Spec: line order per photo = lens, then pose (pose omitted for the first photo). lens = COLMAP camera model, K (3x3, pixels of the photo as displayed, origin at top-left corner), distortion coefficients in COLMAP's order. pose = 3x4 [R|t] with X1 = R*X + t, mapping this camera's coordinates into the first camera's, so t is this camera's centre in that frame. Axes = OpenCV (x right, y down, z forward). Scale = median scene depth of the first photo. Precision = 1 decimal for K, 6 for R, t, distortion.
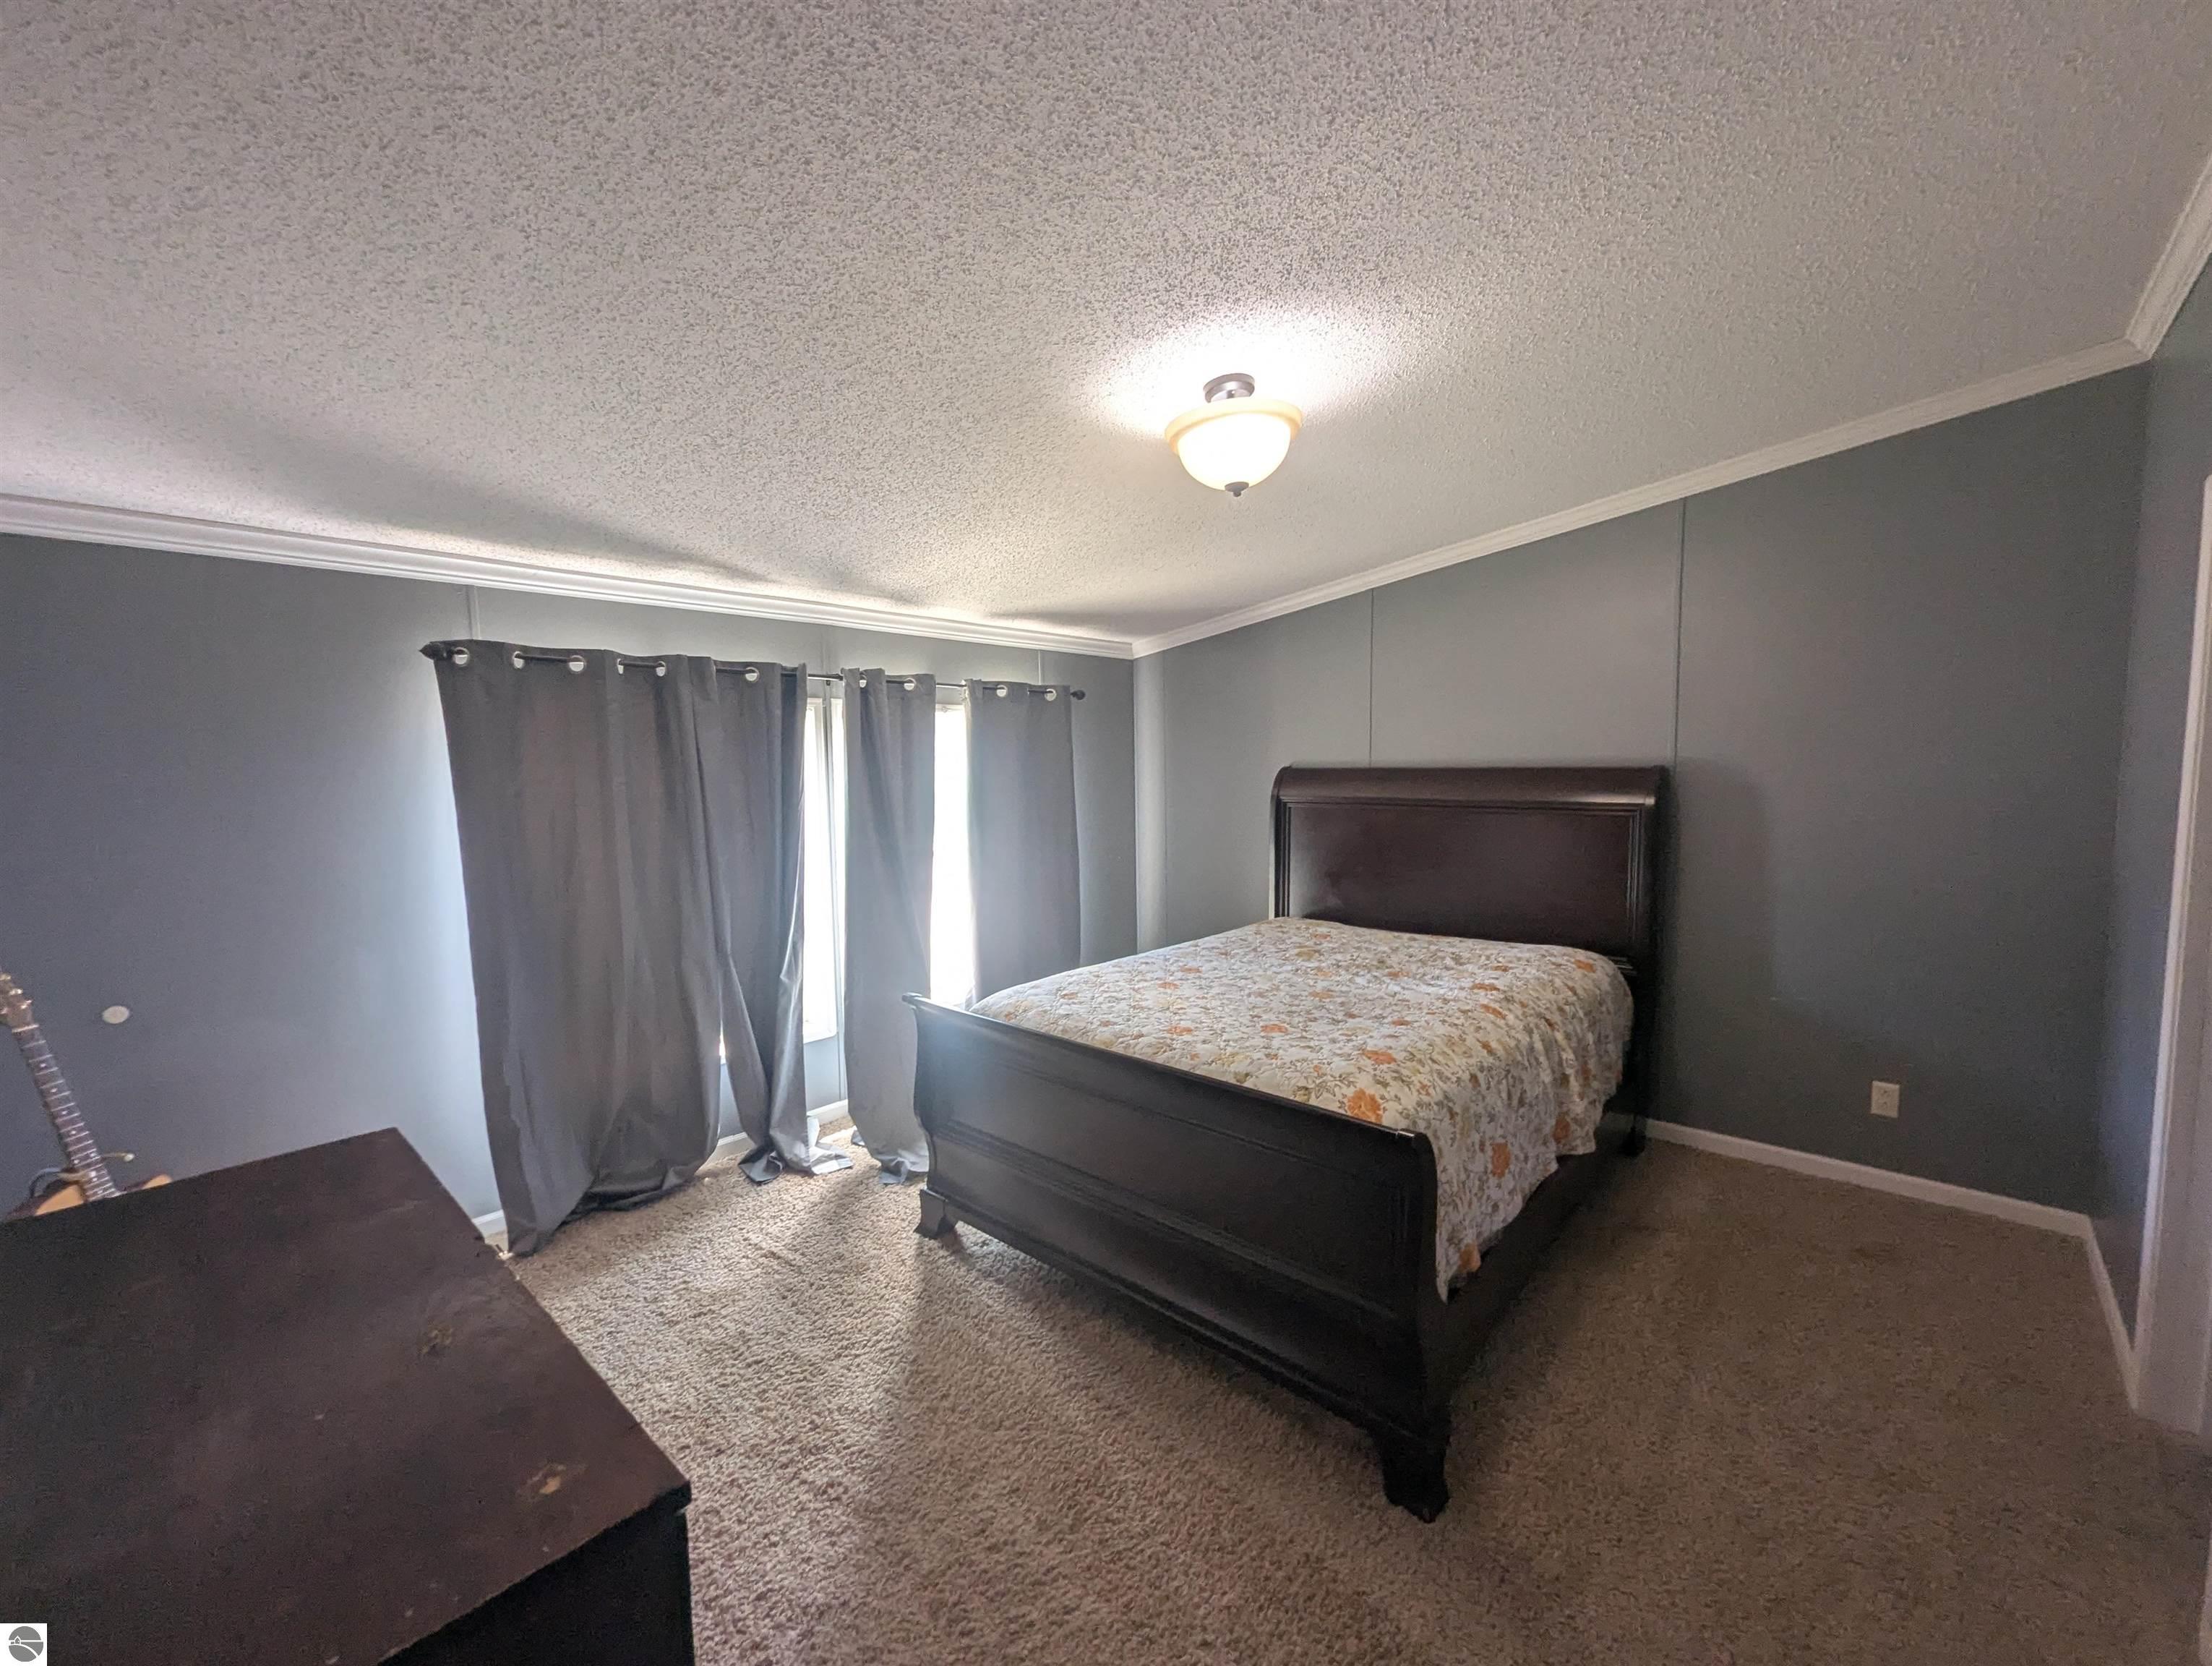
lens RADIAL K [[916.2, 0, 1107.1], [0, 916.2, 839.3], [0, 0, 1]] dist [-0.000895, 0.000857]
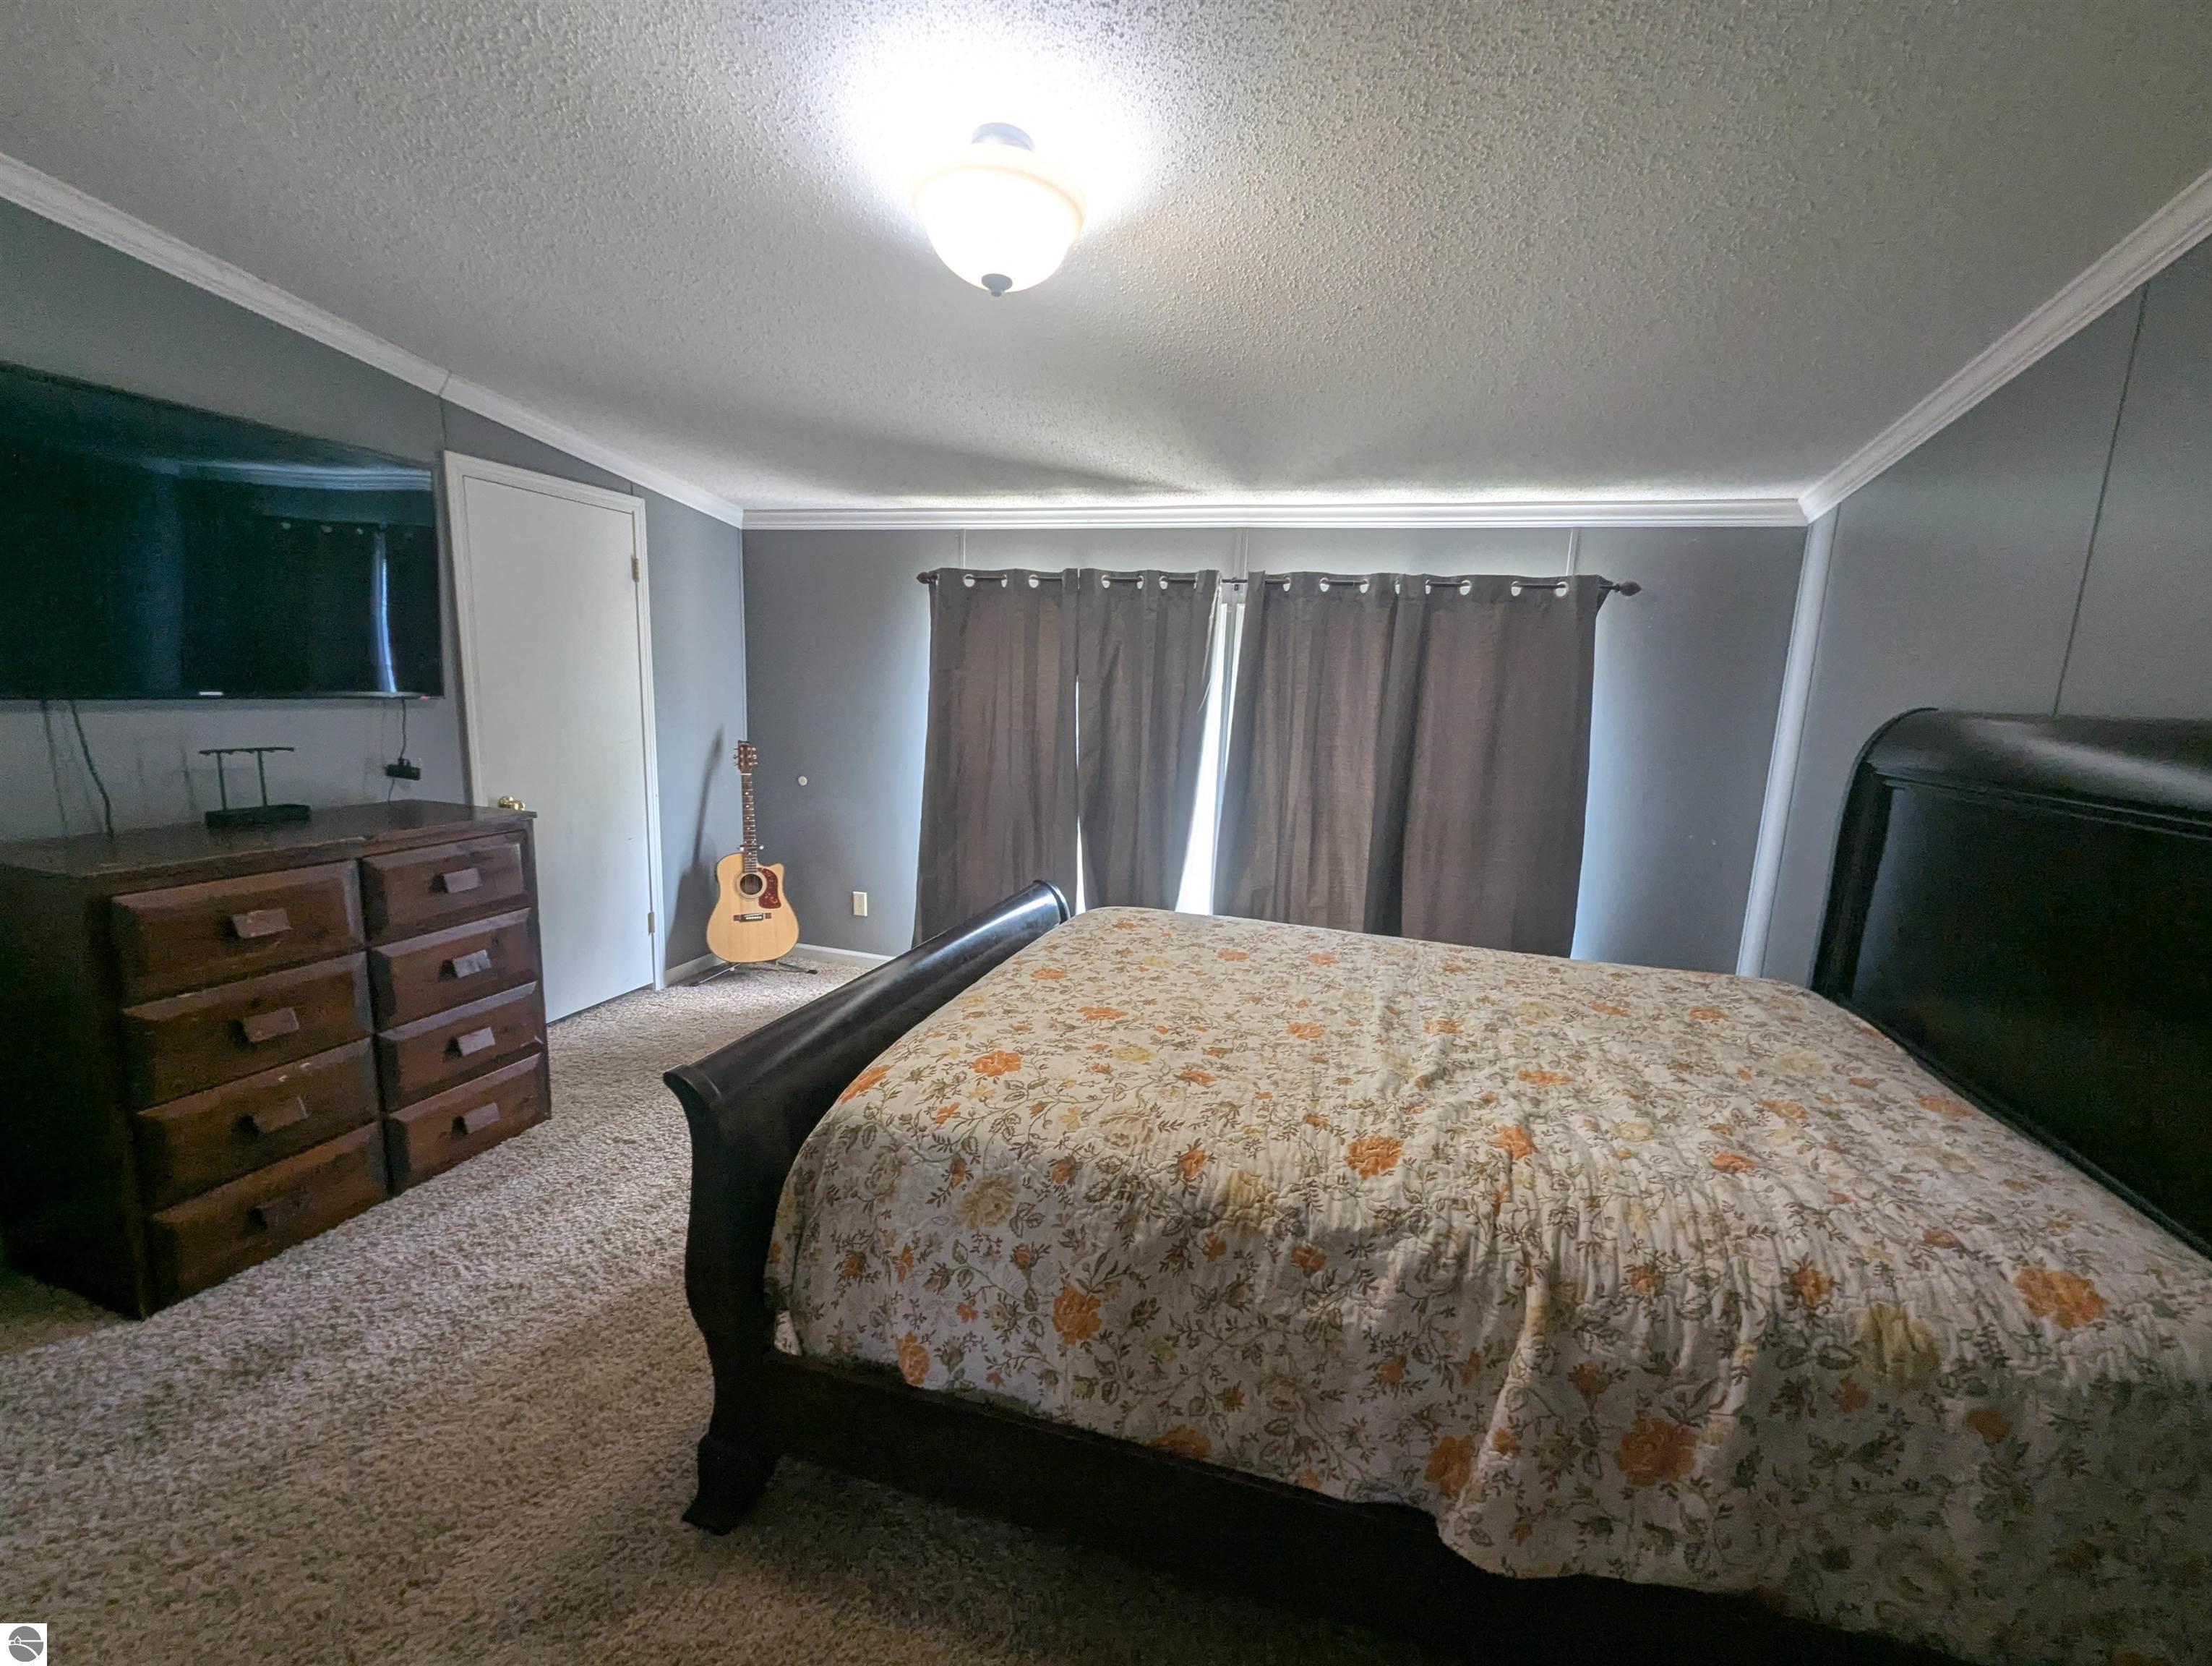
lens RADIAL K [[916.2, 0, 1107.1], [0, 916.2, 839.3], [0, 0, 1]] dist [-0.000895, 0.000857]
pose [[0.416930, 0.189364, -0.888994, 0.771524], [-0.126183, 0.980645, 0.149708, -0.046014], [0.900137, 0.049758, 0.432755, 0.617262]]
